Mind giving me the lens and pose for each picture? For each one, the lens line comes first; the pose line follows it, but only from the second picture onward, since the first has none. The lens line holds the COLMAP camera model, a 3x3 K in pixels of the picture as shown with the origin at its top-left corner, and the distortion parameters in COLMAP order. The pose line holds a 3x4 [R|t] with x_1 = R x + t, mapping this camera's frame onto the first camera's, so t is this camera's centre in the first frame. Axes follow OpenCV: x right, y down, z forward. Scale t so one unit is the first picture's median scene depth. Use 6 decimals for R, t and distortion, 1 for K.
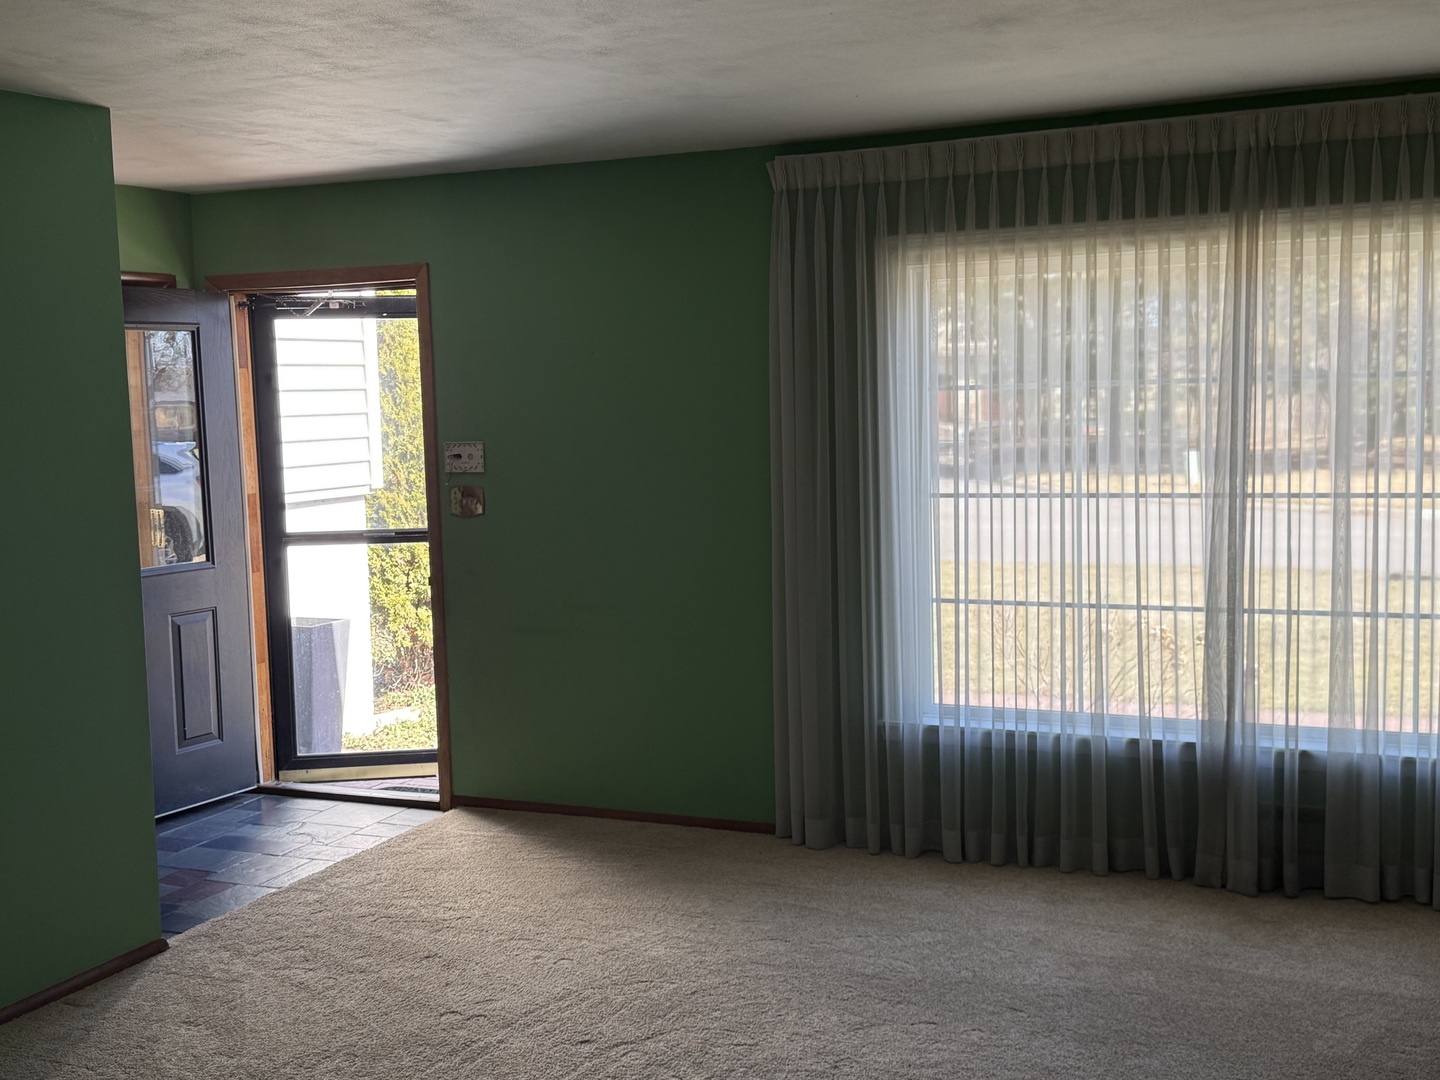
lens RADIAL K [[1668.0, 0, 719.1], [0, 1668.0, 540.3], [0, 0, 1]] dist [0.036672, 0.000000]
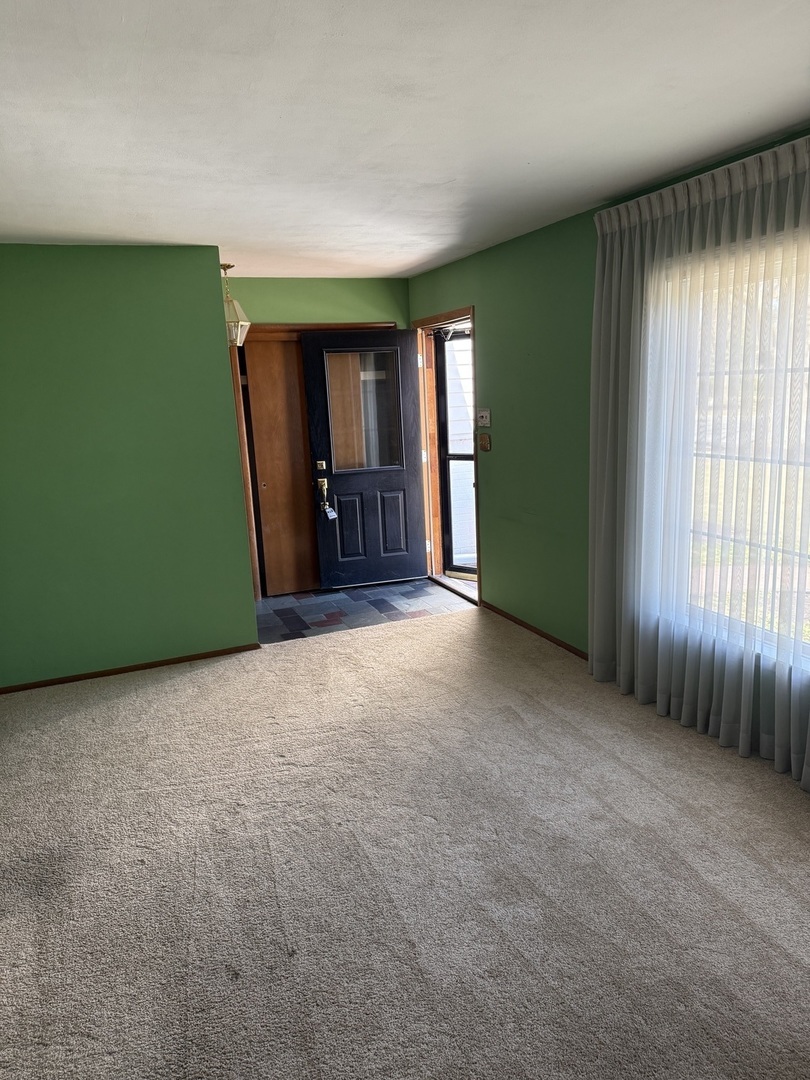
lens RADIAL K [[758.8, 0, 405.5], [0, 758.8, 543.8], [0, 0, 1]] dist [0.055901, -0.054950]
pose [[0.711917, 0.134471, -0.689269, 0.429220], [-0.033269, 0.986852, 0.158165, -0.048995], [0.701475, -0.089669, 0.707030, 0.407831]]
